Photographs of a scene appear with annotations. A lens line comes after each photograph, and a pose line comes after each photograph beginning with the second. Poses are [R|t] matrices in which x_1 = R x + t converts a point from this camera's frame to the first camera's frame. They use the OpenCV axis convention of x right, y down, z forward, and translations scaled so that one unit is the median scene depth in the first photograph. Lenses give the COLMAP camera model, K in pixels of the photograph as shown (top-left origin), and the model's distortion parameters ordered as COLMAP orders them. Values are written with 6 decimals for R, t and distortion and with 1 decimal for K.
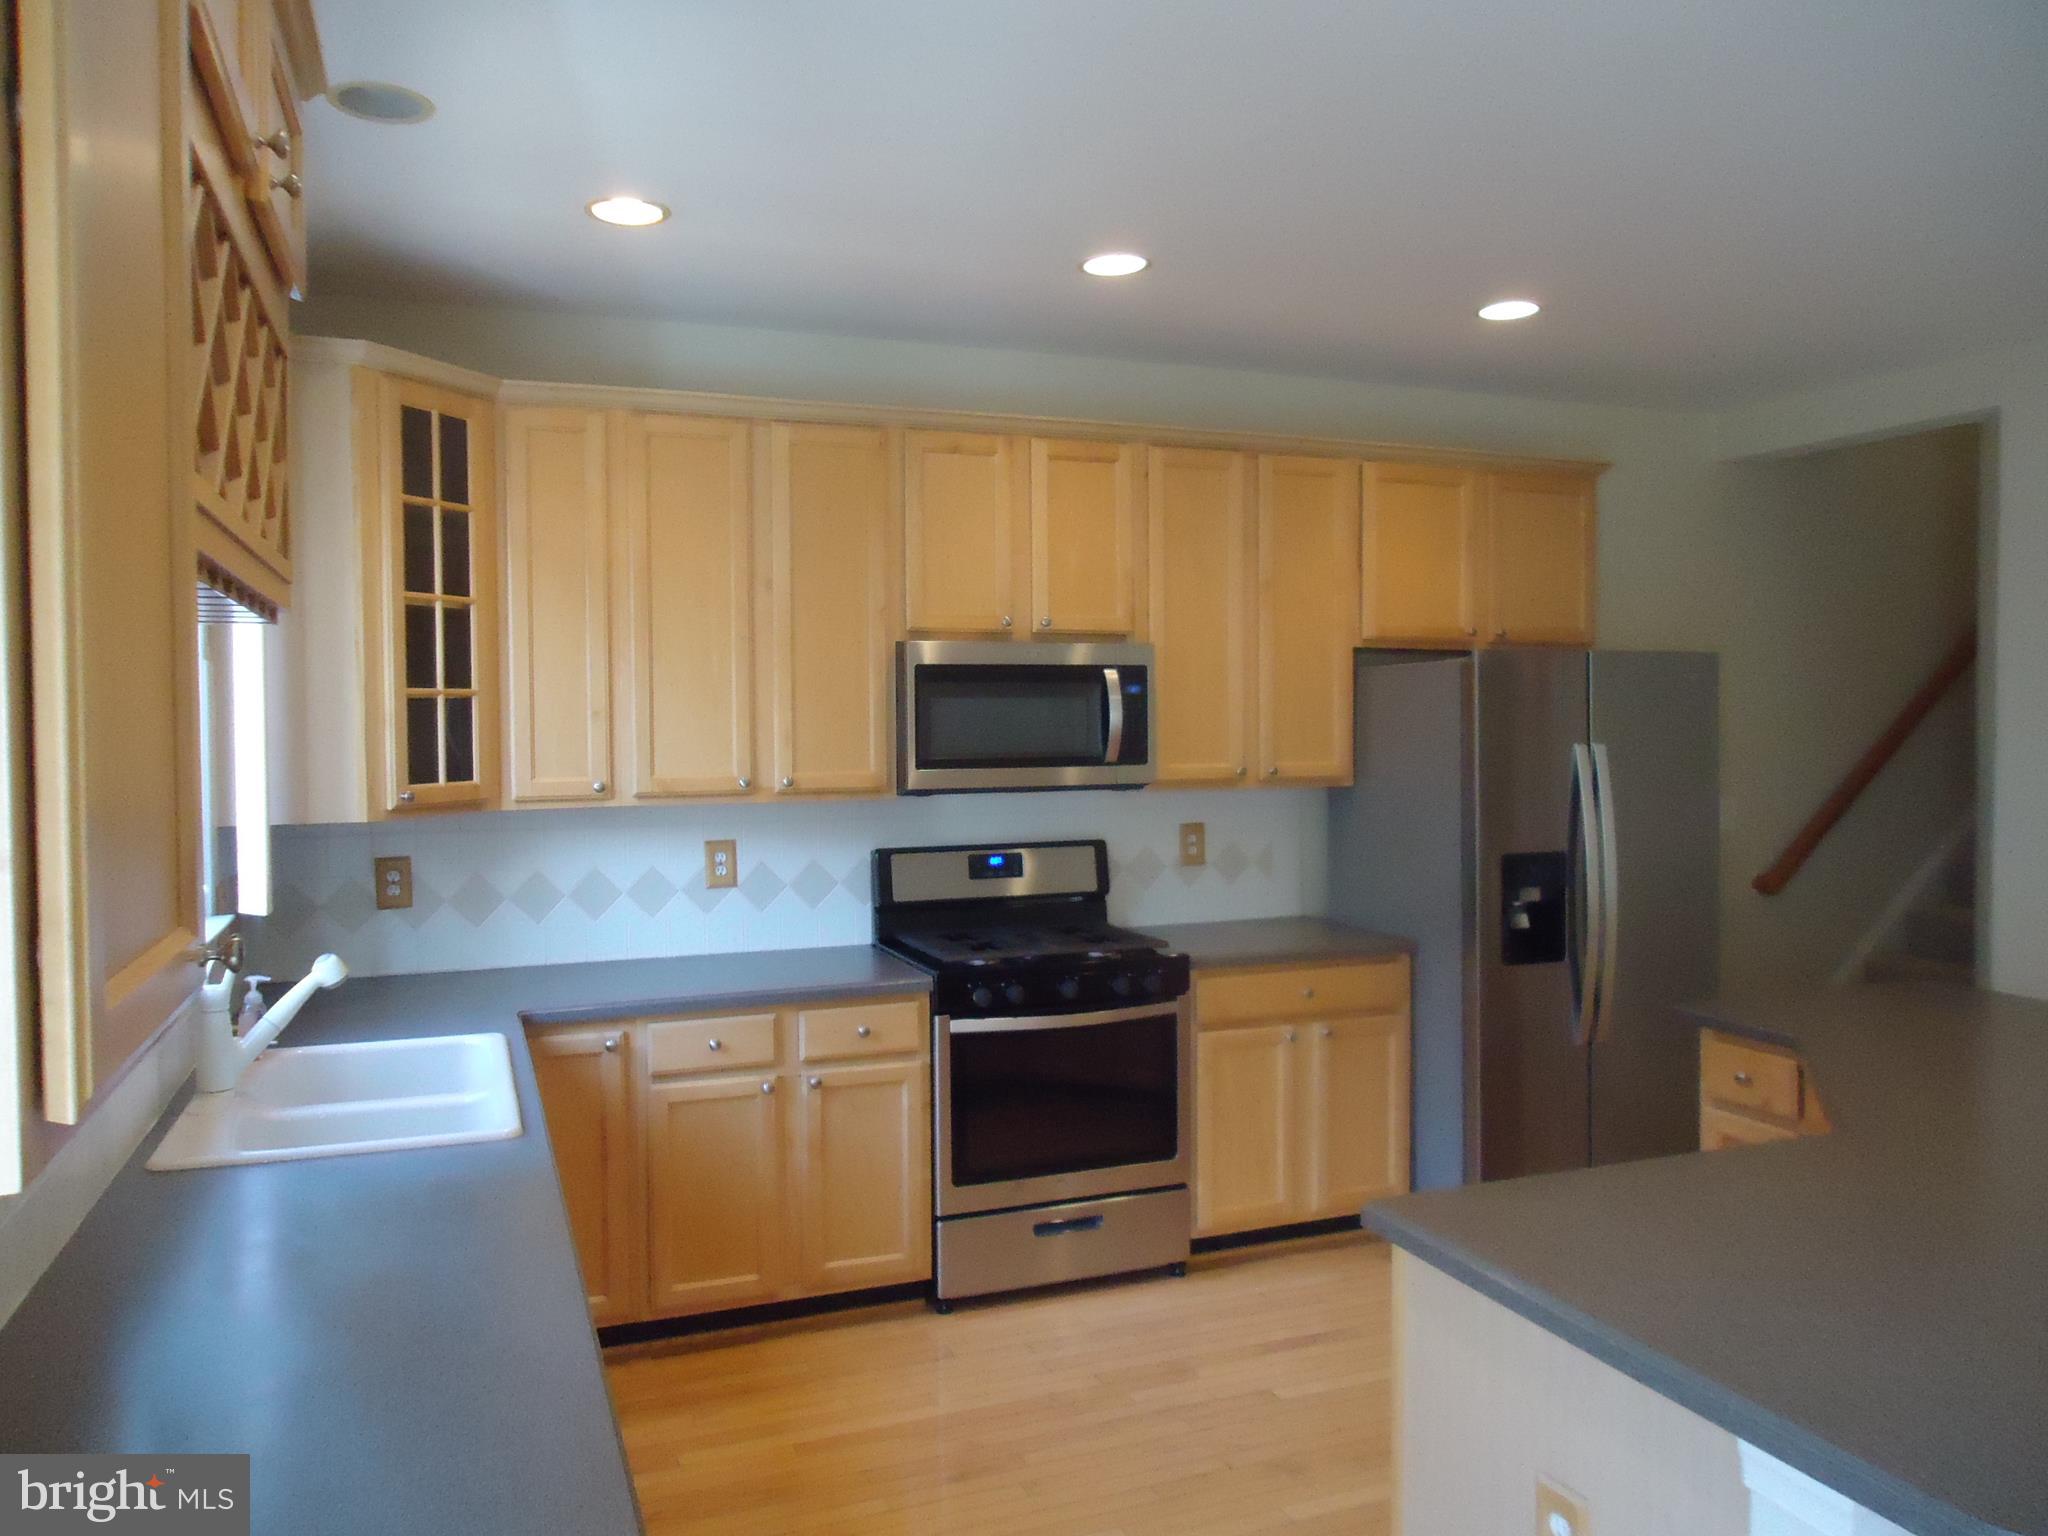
lens RADIAL K [[1486.0, 0, 1020.4], [0, 1486.0, 763.7], [0, 0, 1]] dist [-0.016548, 0.014423]
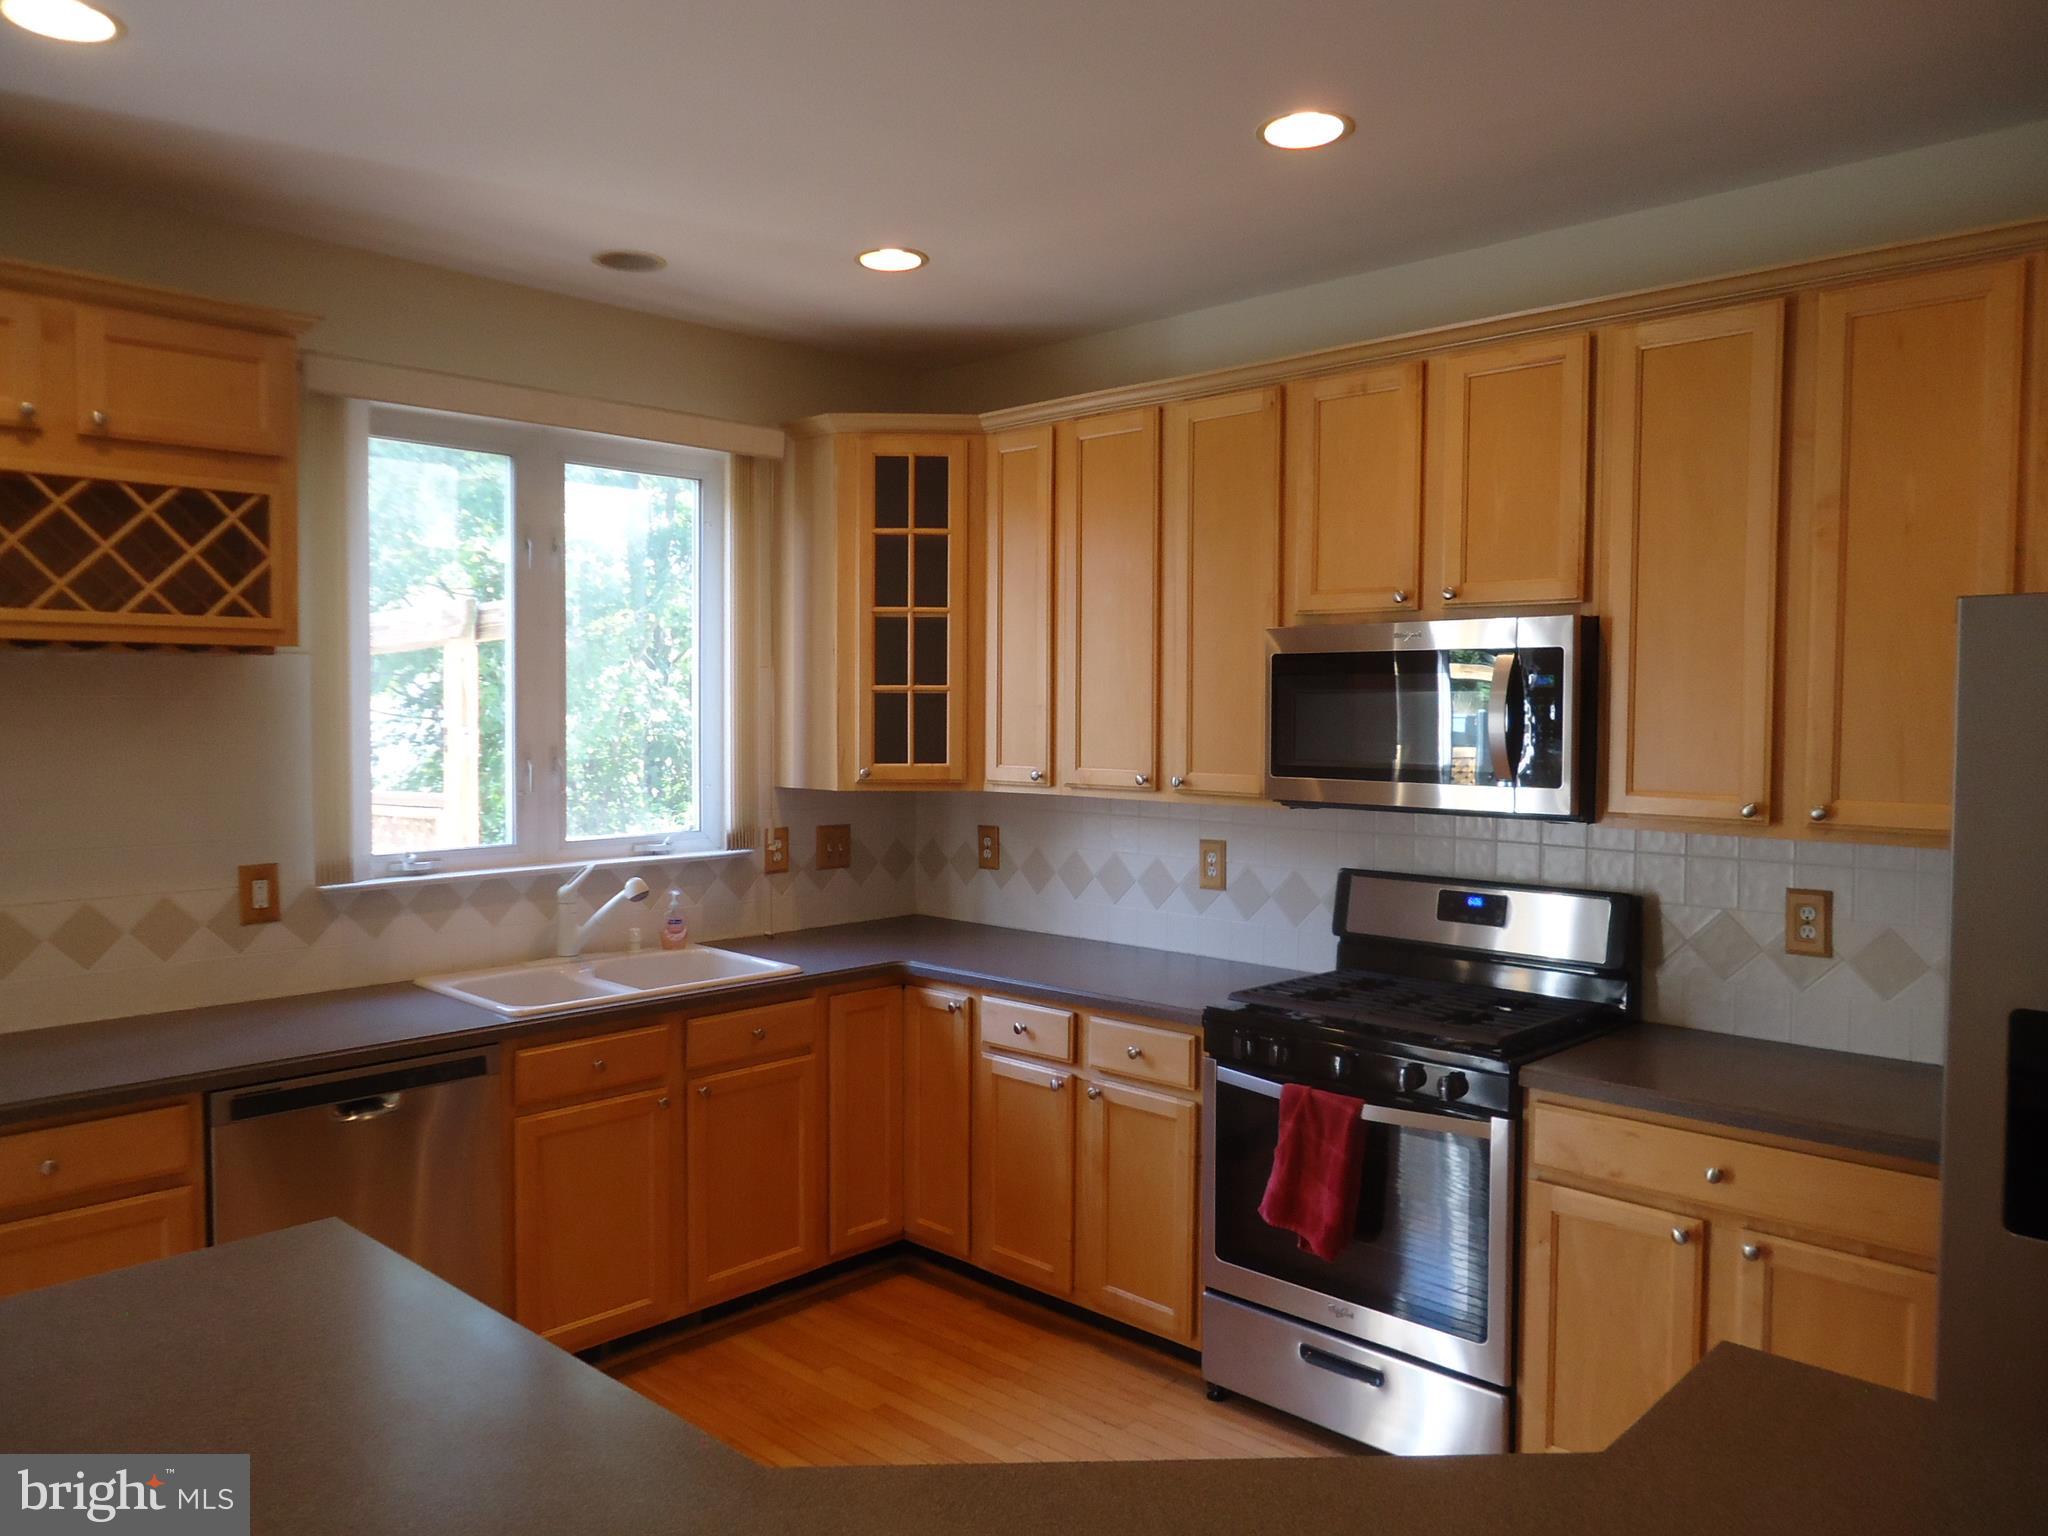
lens RADIAL K [[1486.0, 0, 1020.4], [0, 1486.0, 763.7], [0, 0, 1]] dist [-0.016548, 0.014423]
pose [[0.425585, 0.045359, -0.903781, 0.677739], [-0.038768, 0.998740, 0.031869, -0.026534], [0.904088, 0.021475, 0.426807, 0.519059]]
